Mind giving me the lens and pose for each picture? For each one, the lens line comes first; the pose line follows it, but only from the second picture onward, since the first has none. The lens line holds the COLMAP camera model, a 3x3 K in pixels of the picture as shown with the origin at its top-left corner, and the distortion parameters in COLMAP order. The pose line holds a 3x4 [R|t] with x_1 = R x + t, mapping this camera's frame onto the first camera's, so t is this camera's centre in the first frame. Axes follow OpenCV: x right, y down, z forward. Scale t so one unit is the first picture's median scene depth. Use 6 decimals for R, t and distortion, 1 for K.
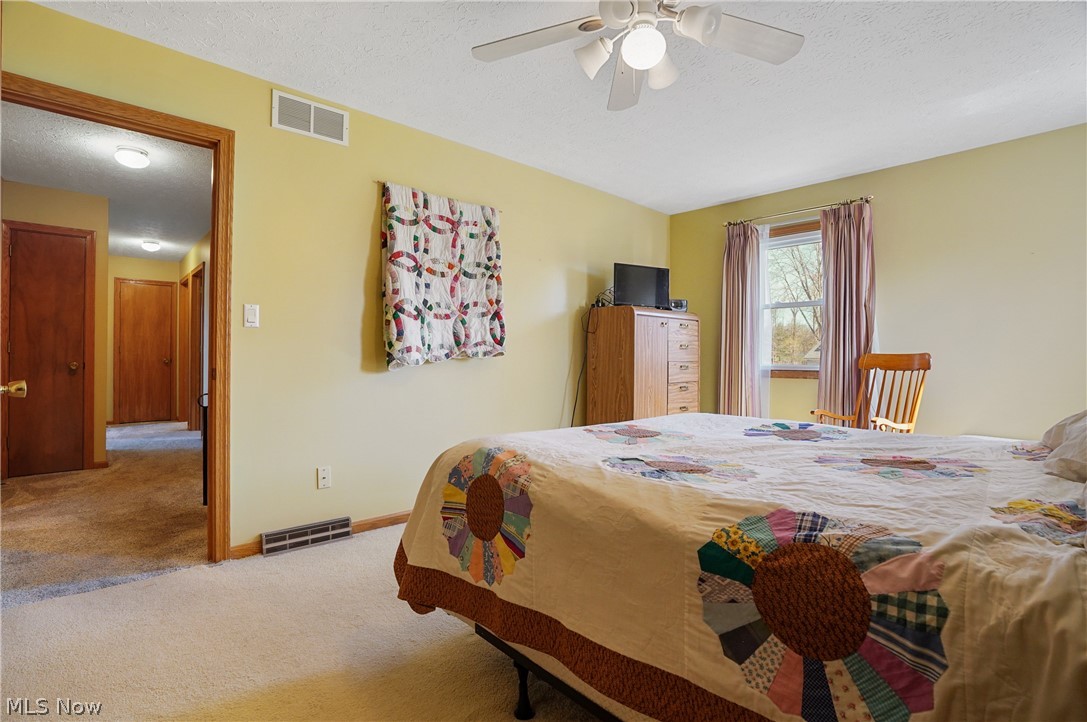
lens RADIAL K [[503.7, 0, 543.6], [0, 503.7, 354.3], [0, 0, 1]] dist [-0.062978, 0.021407]
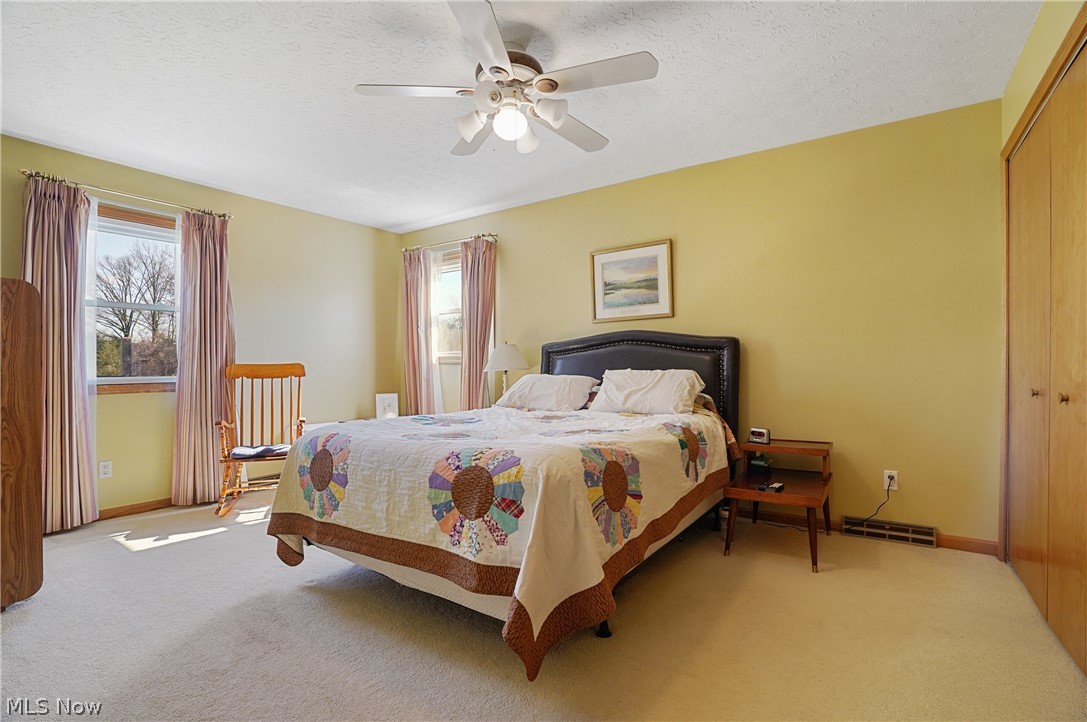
lens RADIAL K [[503.7, 0, 546.6], [0, 503.7, 364.3], [0, 0, 1]] dist [-0.062978, 0.021407]
pose [[-0.209469, -0.002304, 0.977813, -0.599059], [0.000950, 0.999996, 0.002559, -0.002858], [-0.977815, 0.001465, -0.209466, 0.650619]]
